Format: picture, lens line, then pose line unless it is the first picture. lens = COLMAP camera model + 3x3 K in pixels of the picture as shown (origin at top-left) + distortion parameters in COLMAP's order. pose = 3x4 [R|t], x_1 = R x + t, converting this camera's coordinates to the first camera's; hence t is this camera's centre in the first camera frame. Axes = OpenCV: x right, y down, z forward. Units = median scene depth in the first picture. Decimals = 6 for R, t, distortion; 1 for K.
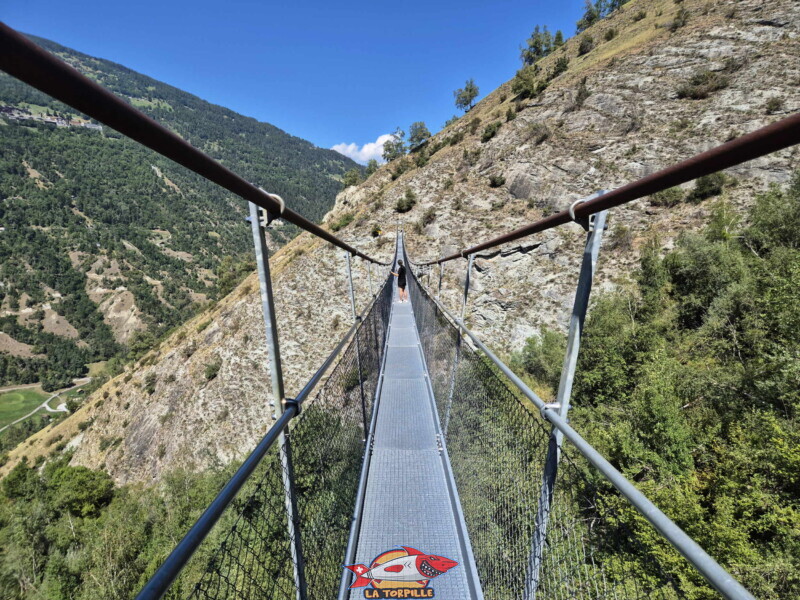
lens RADIAL K [[543.9, 0, 400.0], [0, 543.9, 300.0], [0, 0, 1]] dist [0.058444, -0.002102]
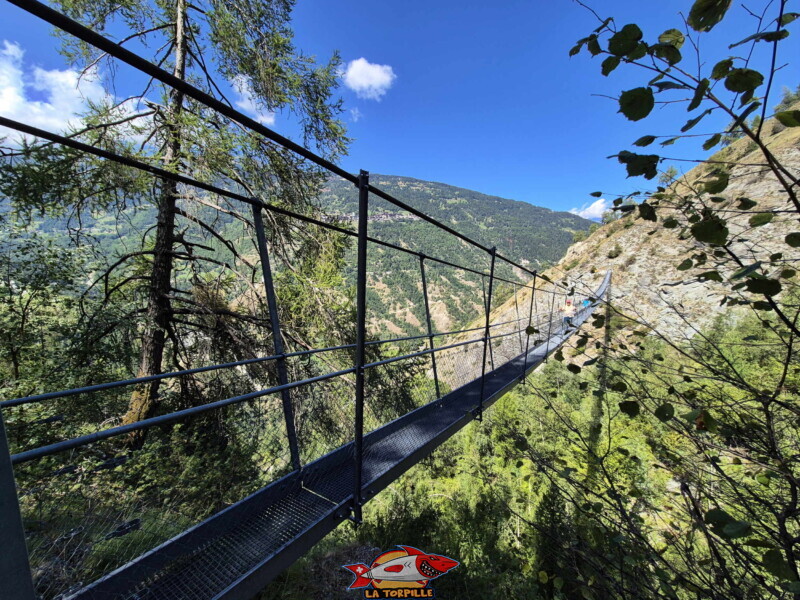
lens RADIAL K [[333.8, 0, 400.0], [0, 333.8, 300.0], [0, 0, 1]] dist [0.009920, 0.000045]
pose [[0.838478, 0.016154, -0.544697, 0.021730], [-0.031855, 0.999304, -0.019399, 0.008347], [0.544004, 0.033617, 0.838409, -0.218578]]
